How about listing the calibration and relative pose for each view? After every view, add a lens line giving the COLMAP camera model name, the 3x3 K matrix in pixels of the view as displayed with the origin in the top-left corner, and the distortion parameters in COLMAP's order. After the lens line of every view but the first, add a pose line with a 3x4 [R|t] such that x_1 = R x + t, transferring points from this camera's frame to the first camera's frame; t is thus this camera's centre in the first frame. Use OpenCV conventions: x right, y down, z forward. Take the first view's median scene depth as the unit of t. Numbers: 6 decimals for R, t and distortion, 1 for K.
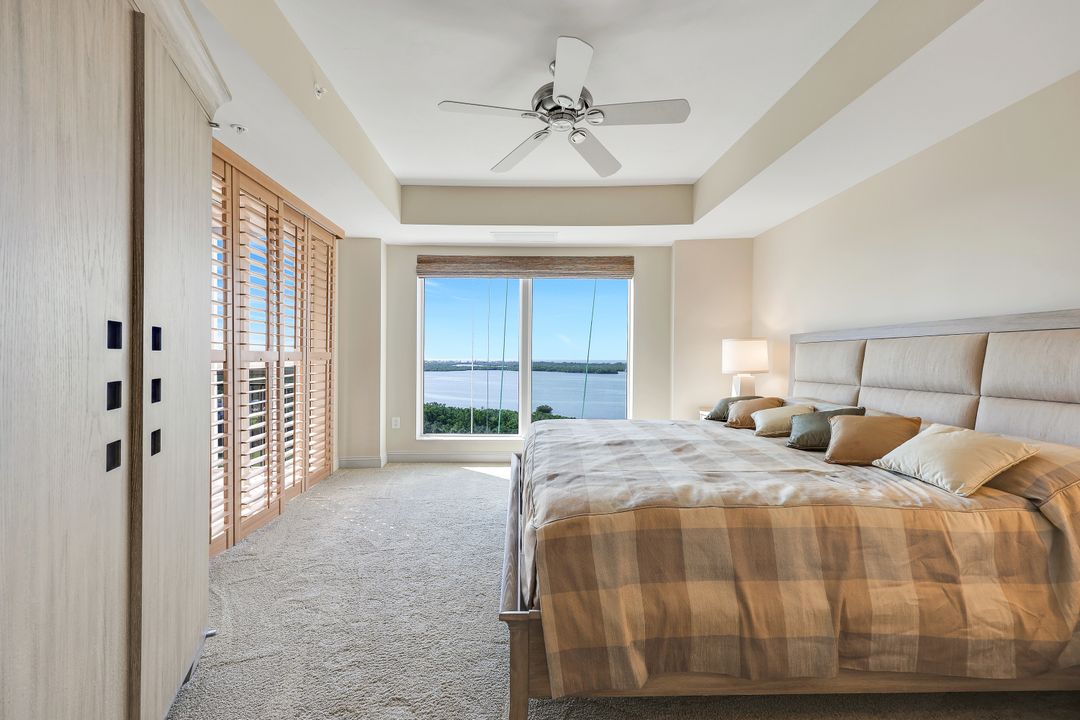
lens RADIAL K [[468.3, 0, 526.5], [0, 468.3, 360.7], [0, 0, 1]] dist [-0.001718, 0.000443]
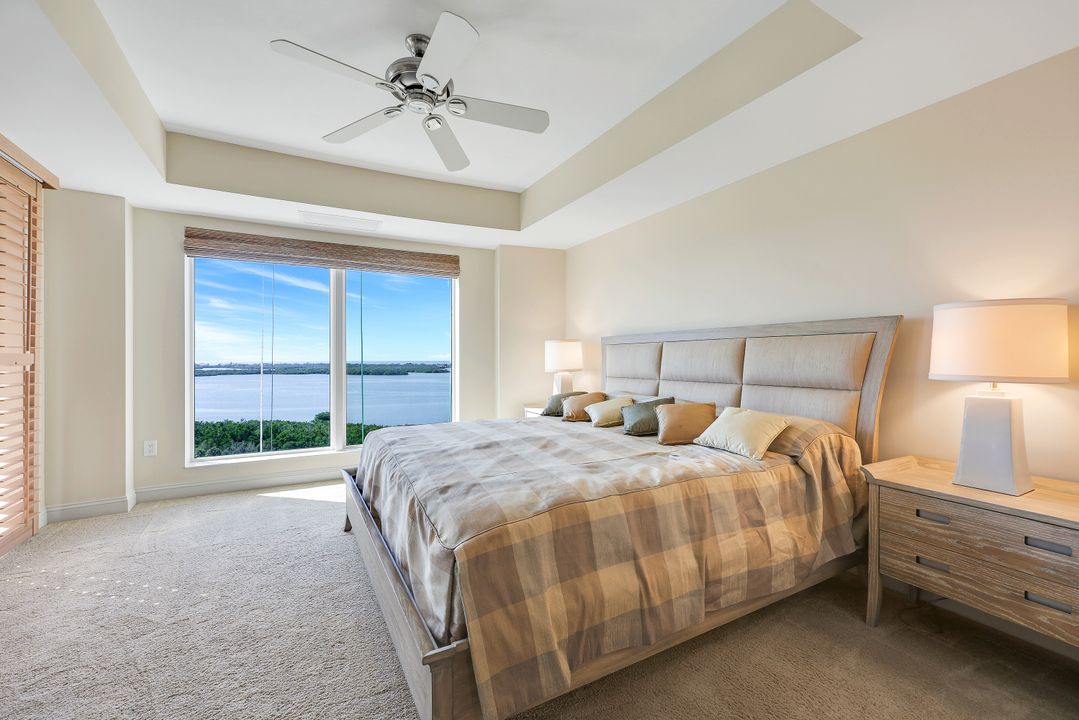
lens RADIAL K [[467.8, 0, 532.8], [0, 467.8, 358.6], [0, 0, 1]] dist [-0.001718, 0.000443]
pose [[0.873343, -0.008190, 0.487036, -0.180426], [0.010524, 0.999943, -0.002057, -0.002850], [-0.486991, 0.006922, 0.873379, 0.090281]]
